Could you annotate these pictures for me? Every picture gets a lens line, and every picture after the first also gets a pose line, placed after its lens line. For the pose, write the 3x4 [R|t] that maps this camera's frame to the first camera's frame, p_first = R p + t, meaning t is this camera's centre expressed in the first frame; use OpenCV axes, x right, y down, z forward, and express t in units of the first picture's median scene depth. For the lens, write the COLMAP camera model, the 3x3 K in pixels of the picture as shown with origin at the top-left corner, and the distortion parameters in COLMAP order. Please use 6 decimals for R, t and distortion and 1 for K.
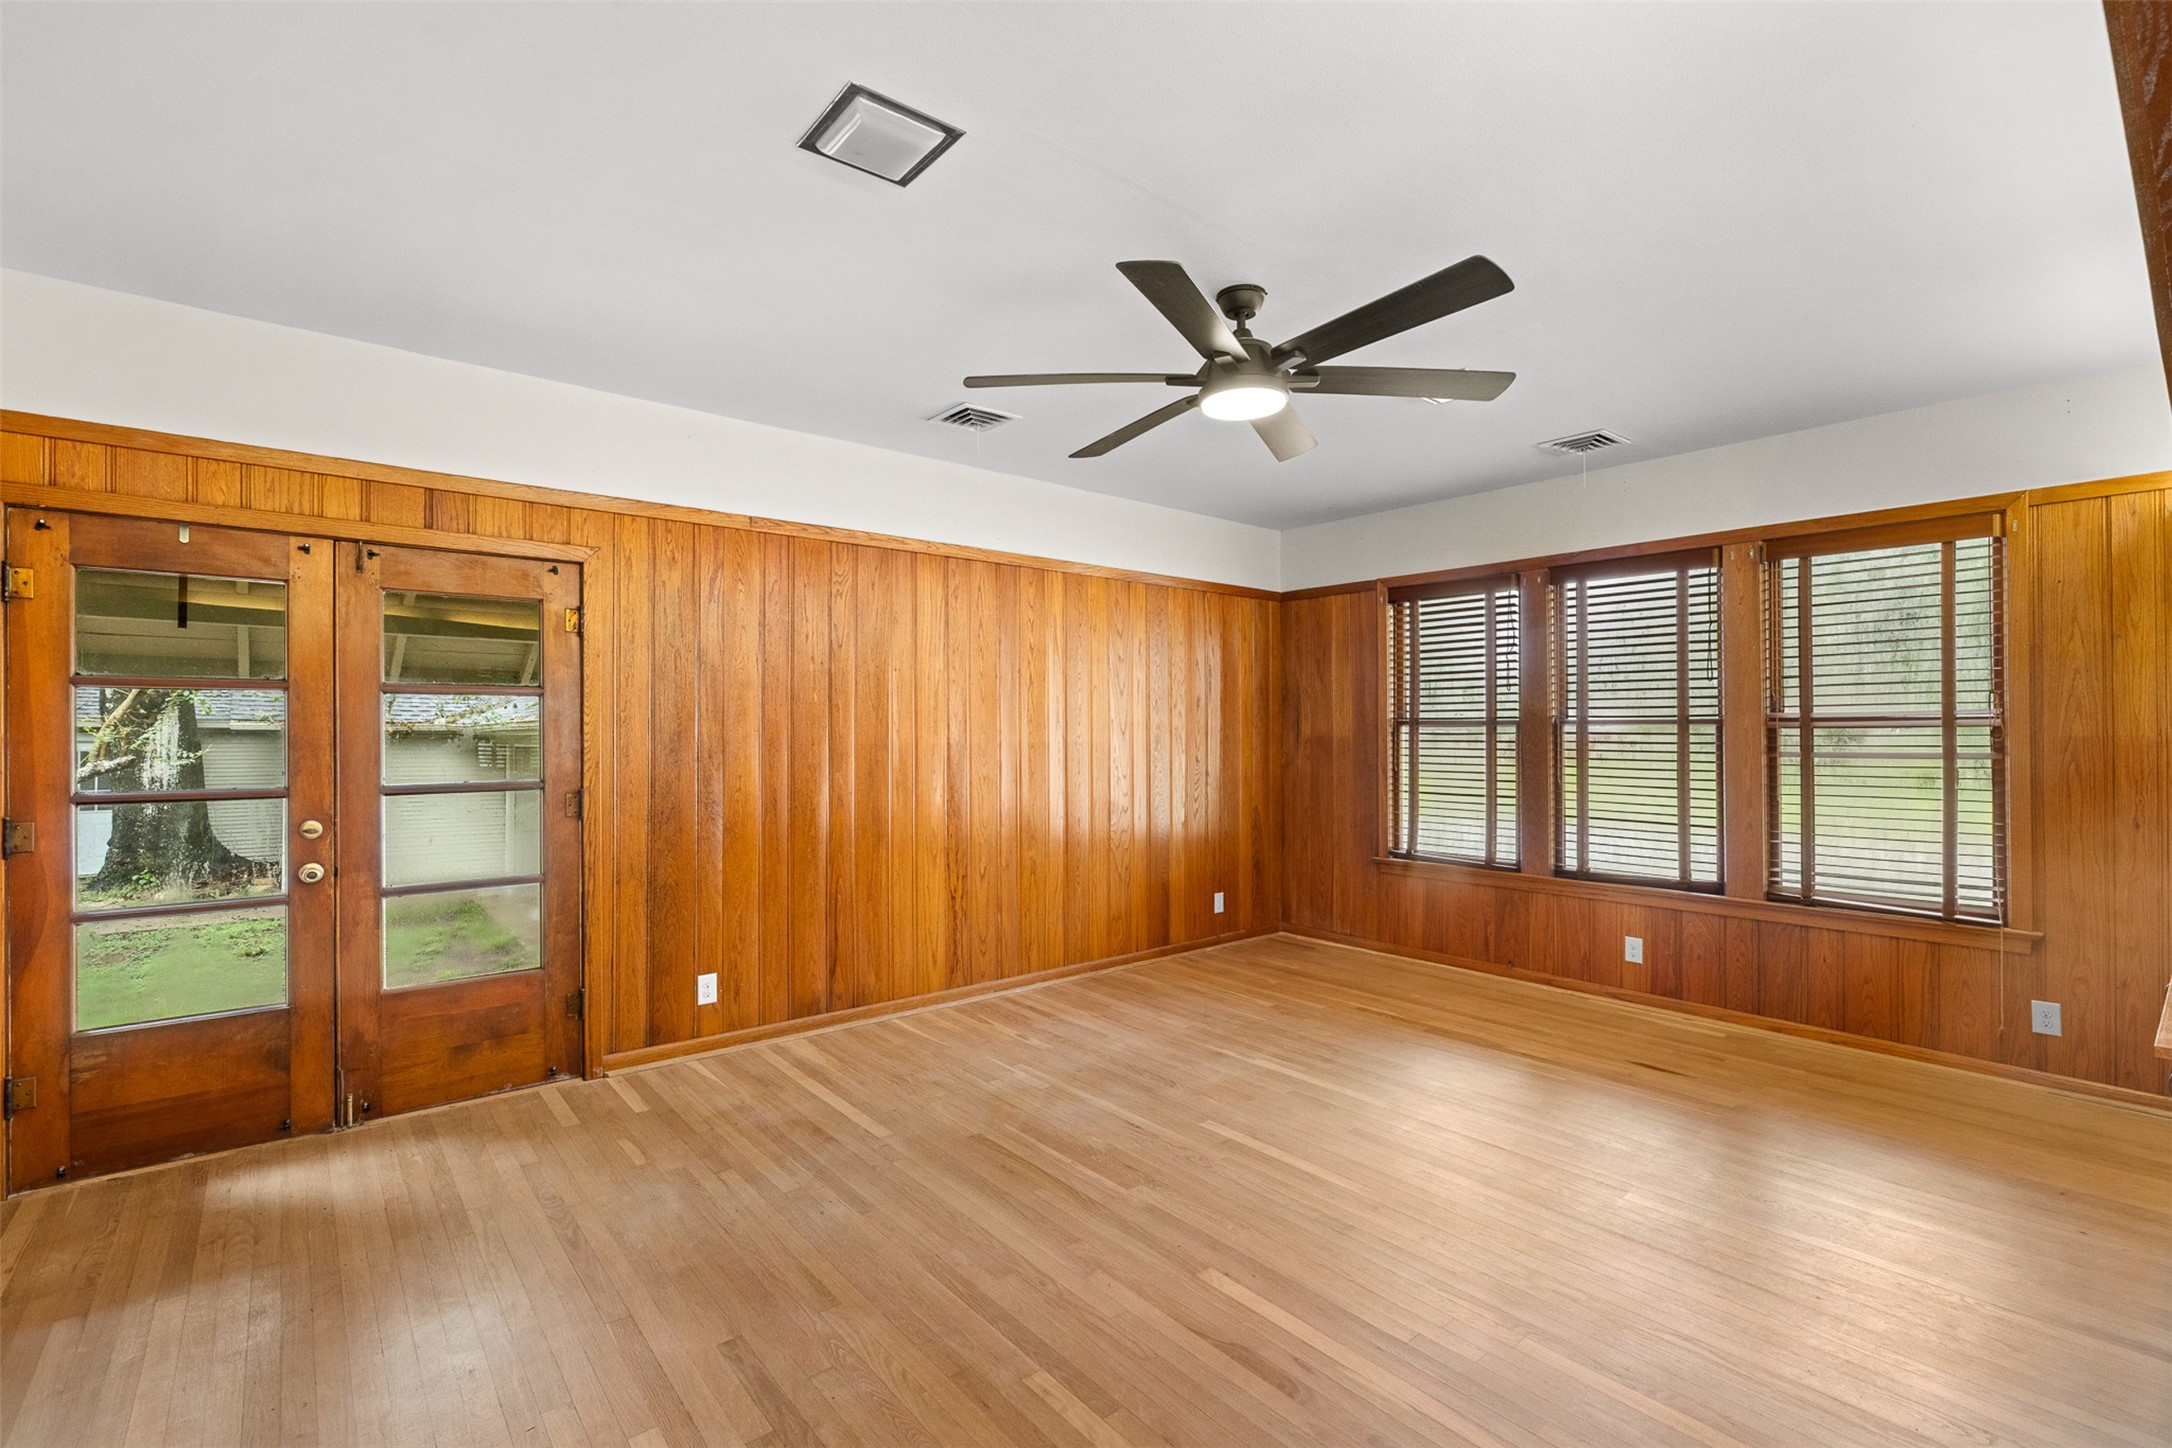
lens RADIAL K [[962.0, 0, 1082.8], [0, 962.0, 734.8], [0, 0, 1]] dist [0.001564, -0.000177]
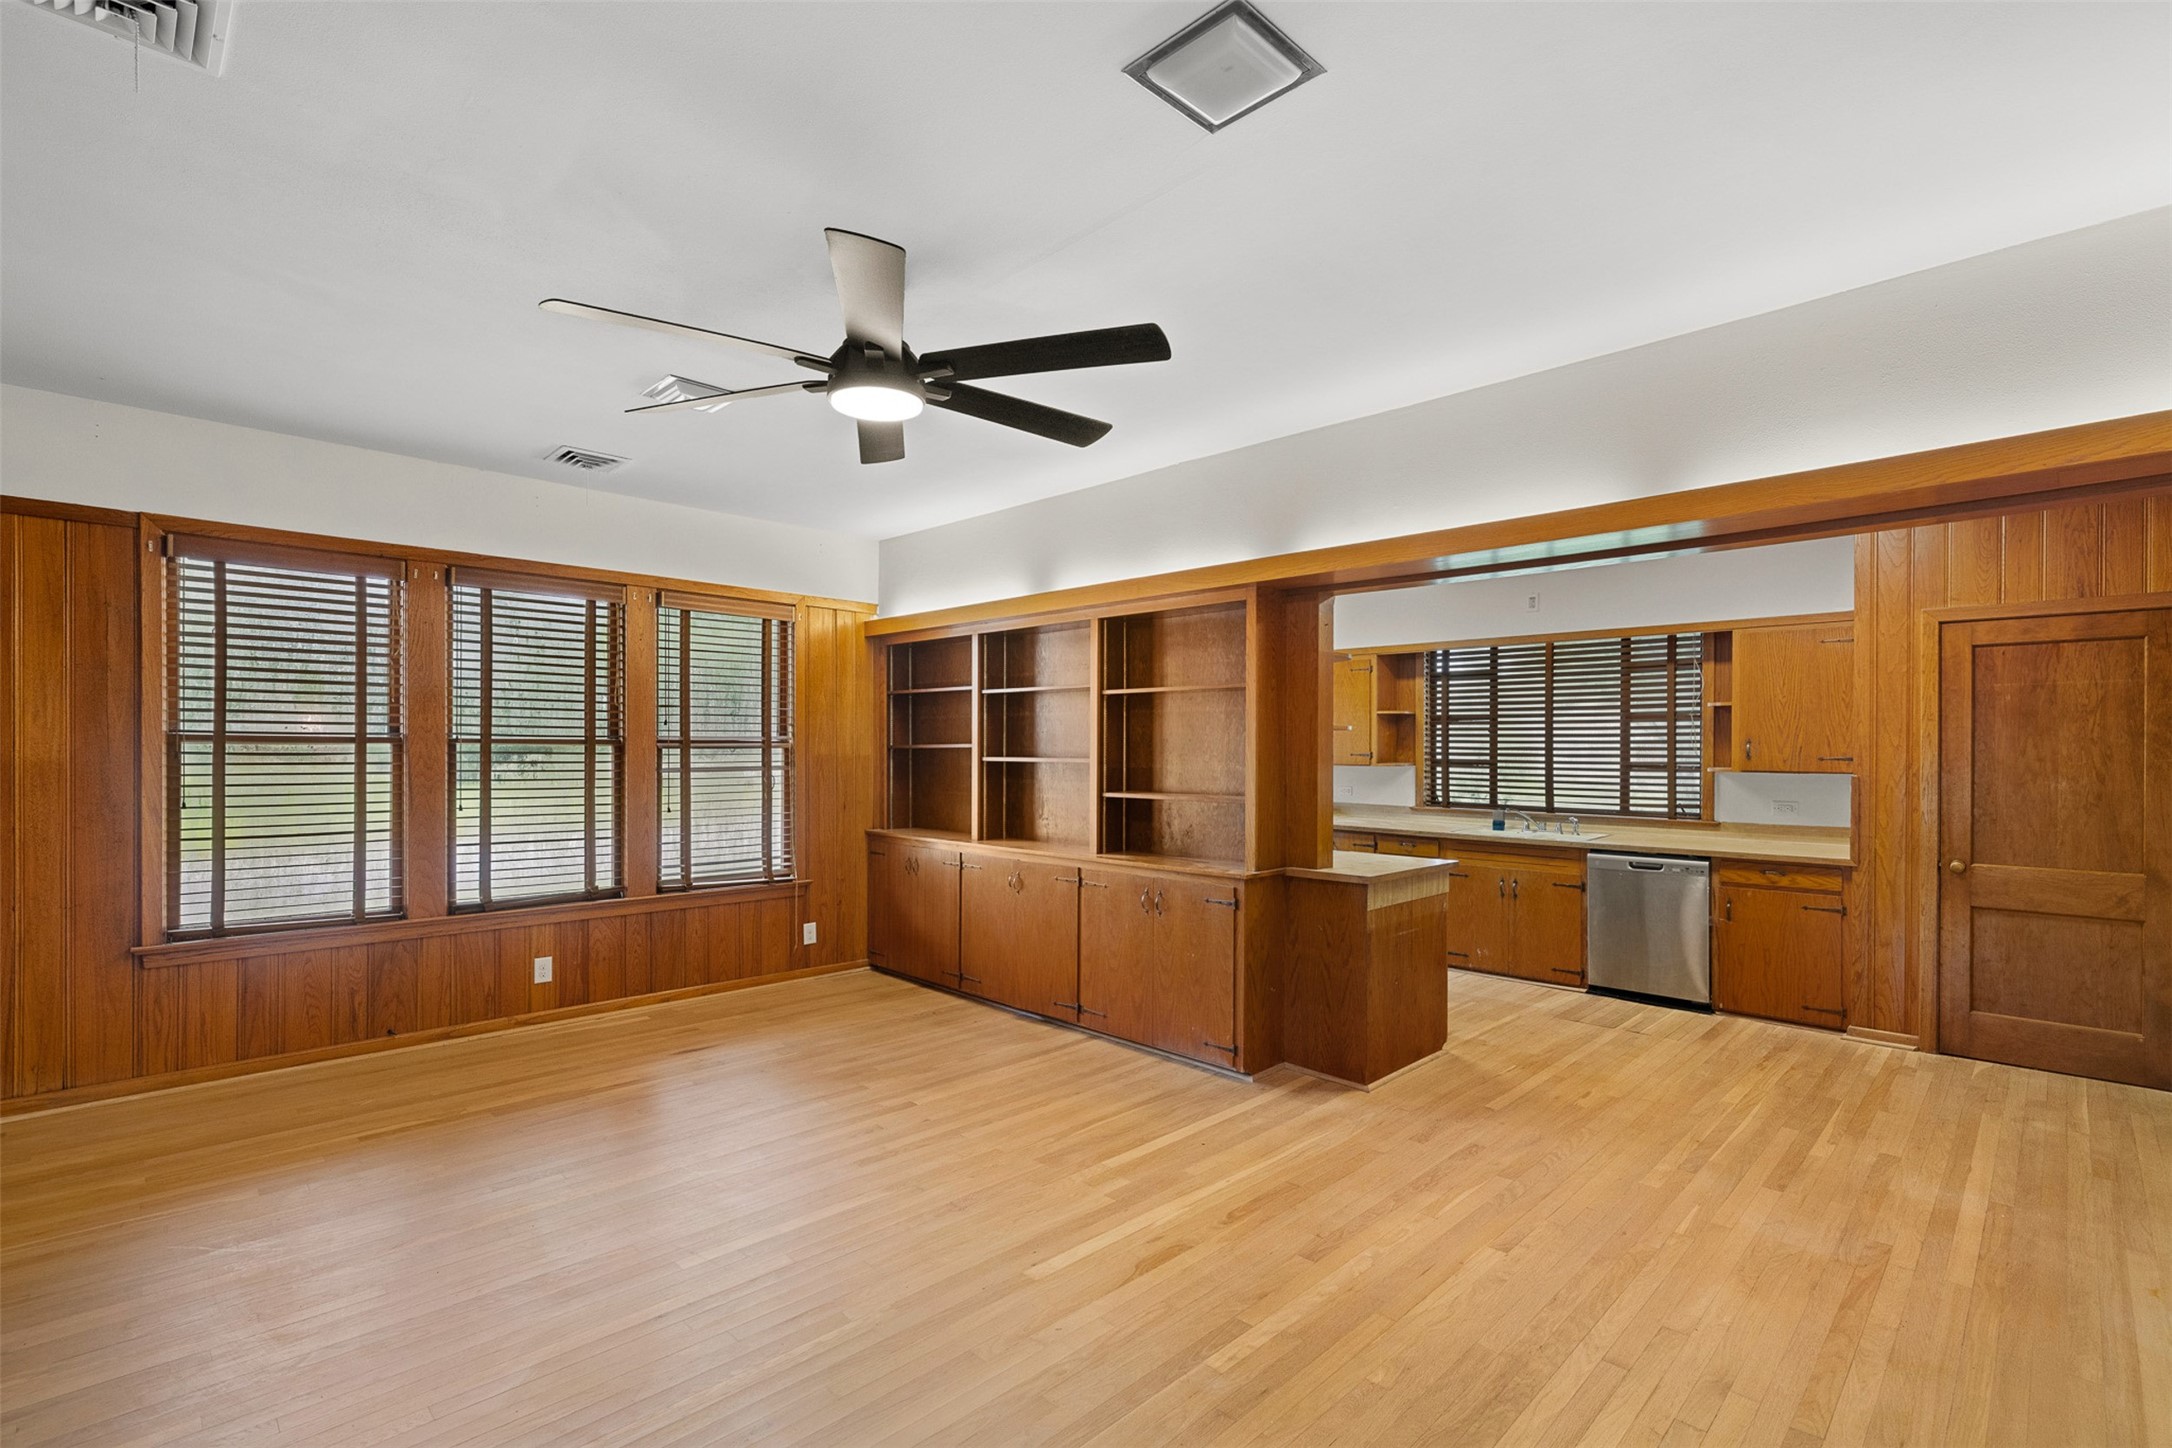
lens RADIAL K [[962.0, 0, 1082.8], [0, 962.0, 734.8], [0, 0, 1]] dist [0.001564, -0.000177]
pose [[-0.071313, 0.015028, 0.997341, -0.477558], [0.000284, 0.999887, -0.015046, -0.005145], [-0.997454, -0.000790, -0.071309, 0.527005]]
